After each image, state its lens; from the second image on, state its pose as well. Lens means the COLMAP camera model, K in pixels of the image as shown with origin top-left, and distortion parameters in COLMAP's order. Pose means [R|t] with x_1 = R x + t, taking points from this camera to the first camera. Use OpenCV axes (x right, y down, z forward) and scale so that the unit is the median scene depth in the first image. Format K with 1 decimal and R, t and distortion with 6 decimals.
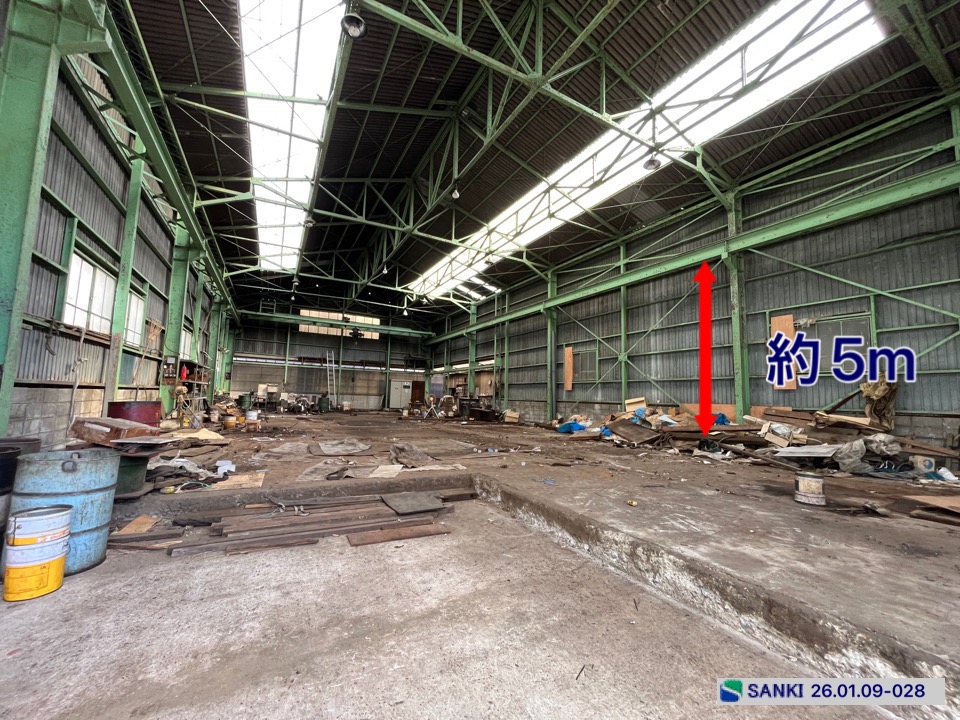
lens RADIAL K [[385.5, 0, 479.7], [0, 385.5, 361.4], [0, 0, 1]] dist [-0.002792, -0.000160]
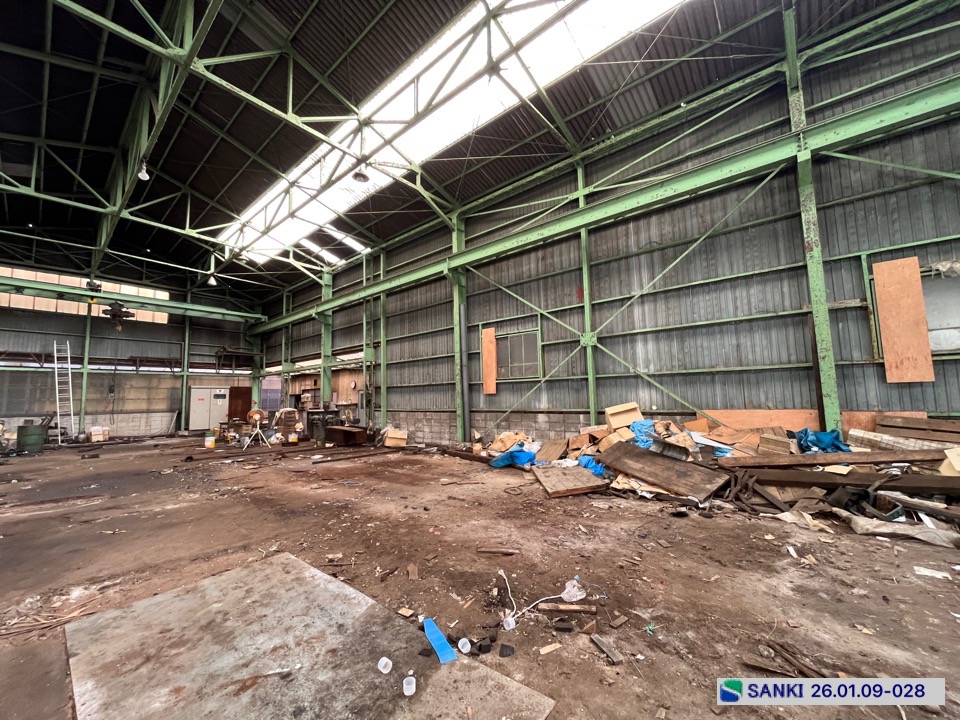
lens RADIAL K [[385.5, 0, 479.2], [0, 385.5, 361.3], [0, 0, 1]] dist [-0.002792, -0.000160]
pose [[0.931968, -0.015278, 0.362218, -0.019727], [0.014387, 0.999883, 0.005157, 0.014031], [-0.362255, 0.000405, 0.932079, 0.344561]]
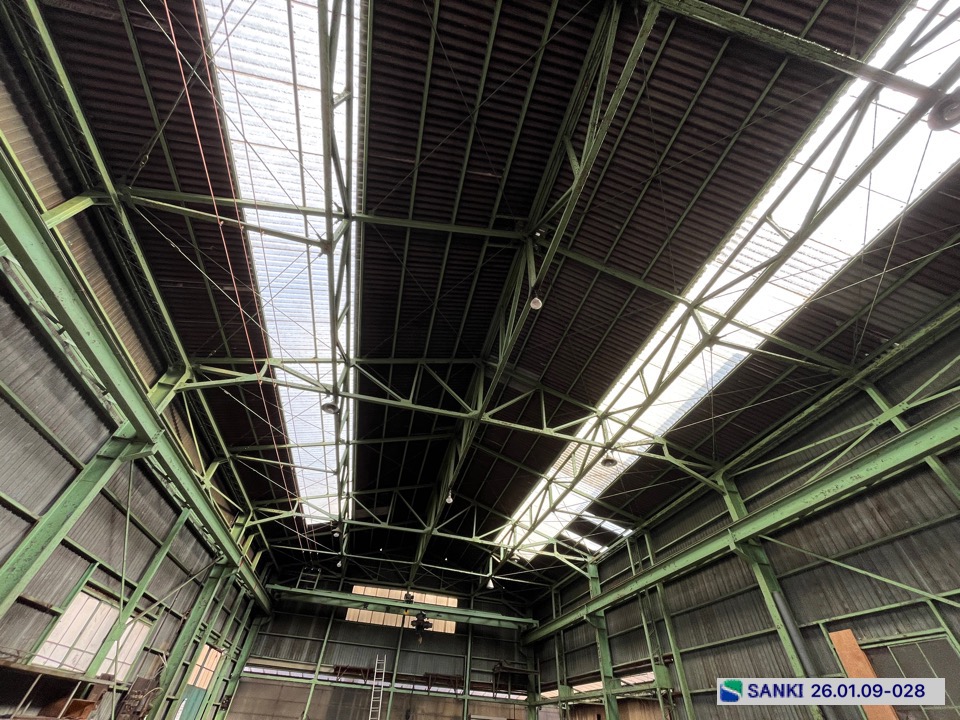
lens RADIAL K [[385.5, 0, 479.5], [0, 385.5, 360.9], [0, 0, 1]] dist [-0.002792, -0.000160]
pose [[0.968501, -0.154241, -0.195488, -0.025493], [-0.006043, 0.770272, -0.637687, 0.006390], [0.248936, 0.618782, 0.745077, 0.342578]]
